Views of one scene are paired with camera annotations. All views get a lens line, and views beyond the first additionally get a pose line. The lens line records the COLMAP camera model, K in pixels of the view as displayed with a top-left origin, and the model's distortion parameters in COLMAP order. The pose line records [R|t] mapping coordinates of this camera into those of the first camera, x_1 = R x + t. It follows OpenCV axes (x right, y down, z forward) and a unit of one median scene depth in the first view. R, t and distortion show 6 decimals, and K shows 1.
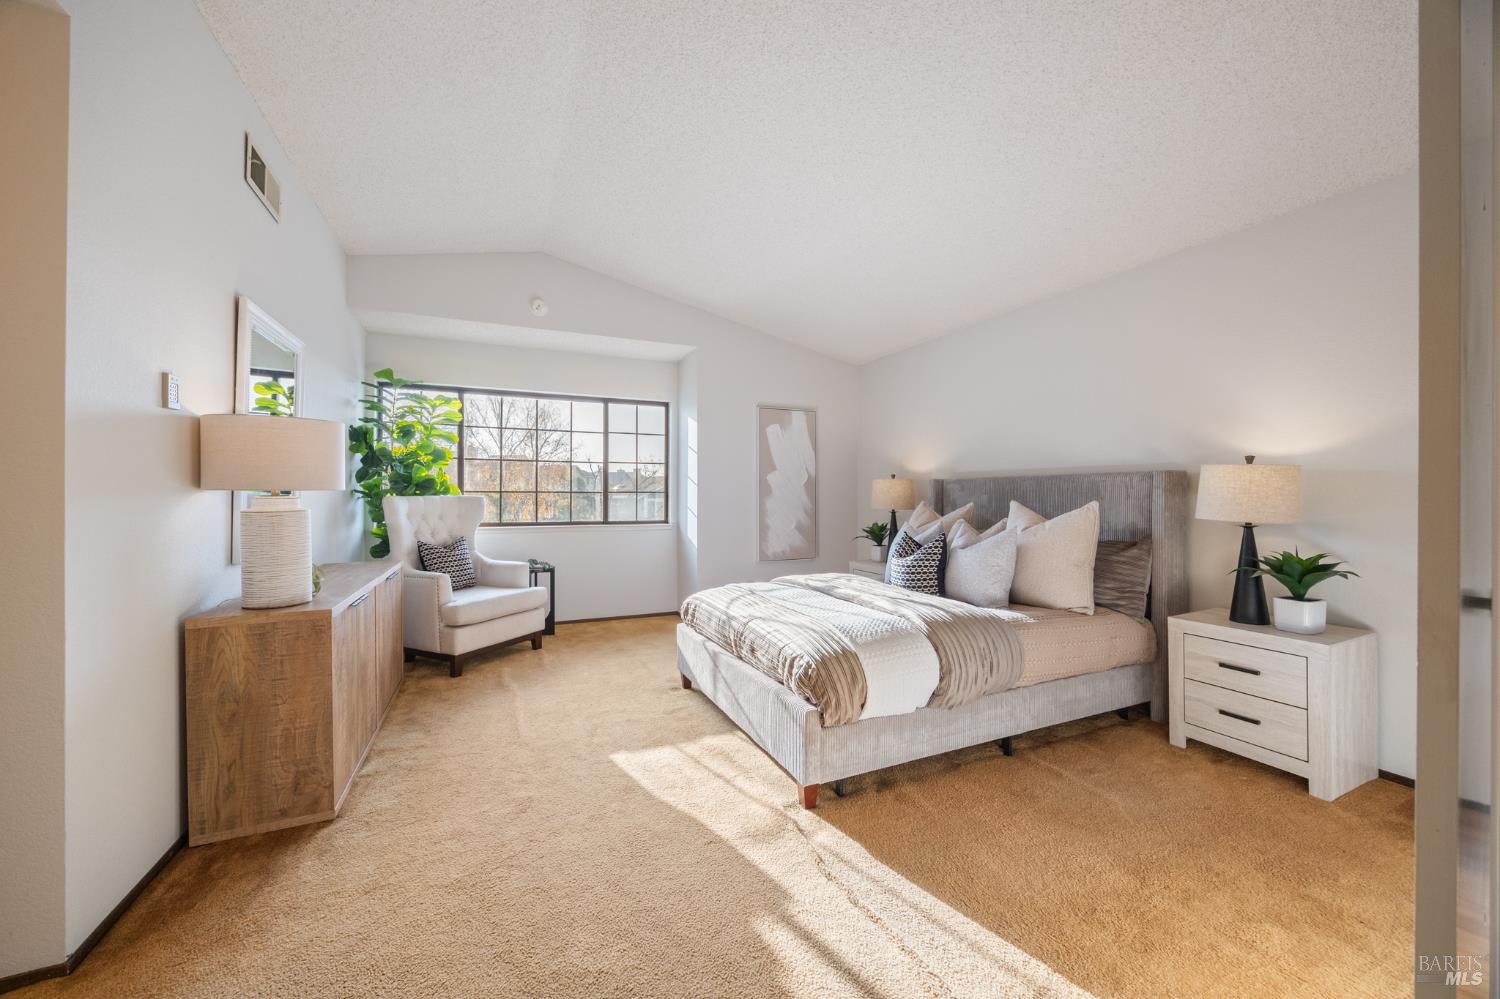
lens RADIAL K [[572.2, 0, 754.0], [0, 572.2, 494.7], [0, 0, 1]] dist [-0.003869, -0.000230]
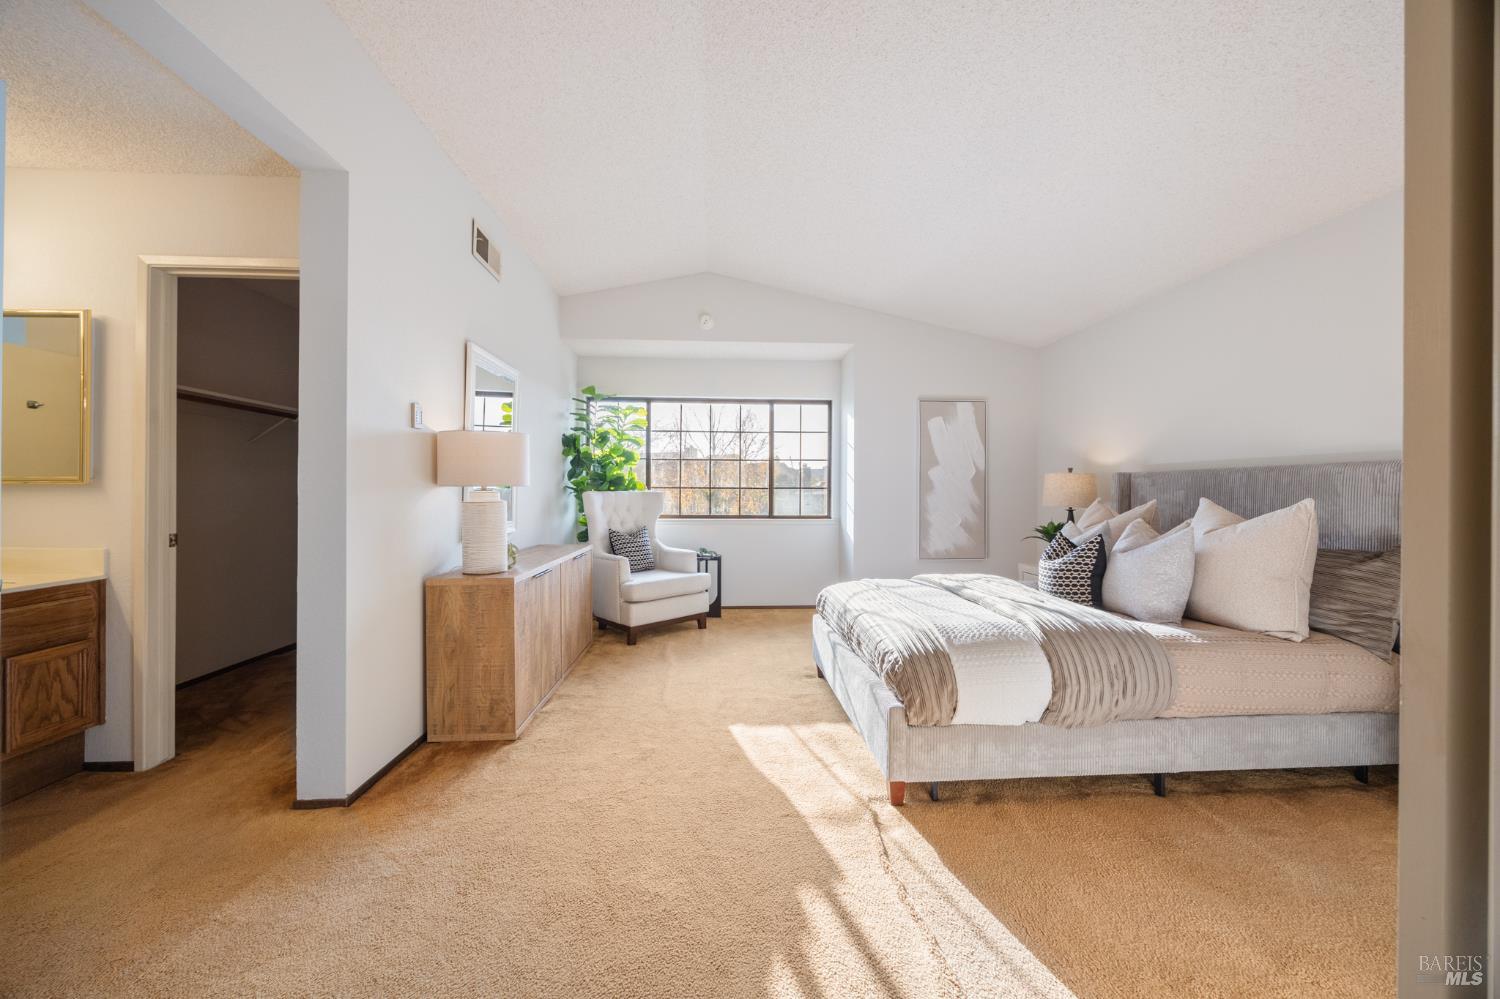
lens RADIAL K [[572.2, 0, 747.5], [0, 572.2, 491.4], [0, 0, 1]] dist [-0.003869, -0.000230]
pose [[0.932720, 0.001300, -0.360598, 0.178296], [-0.001164, 0.999999, 0.000596, 0.002216], [0.360598, -0.000136, 0.932721, -0.016921]]
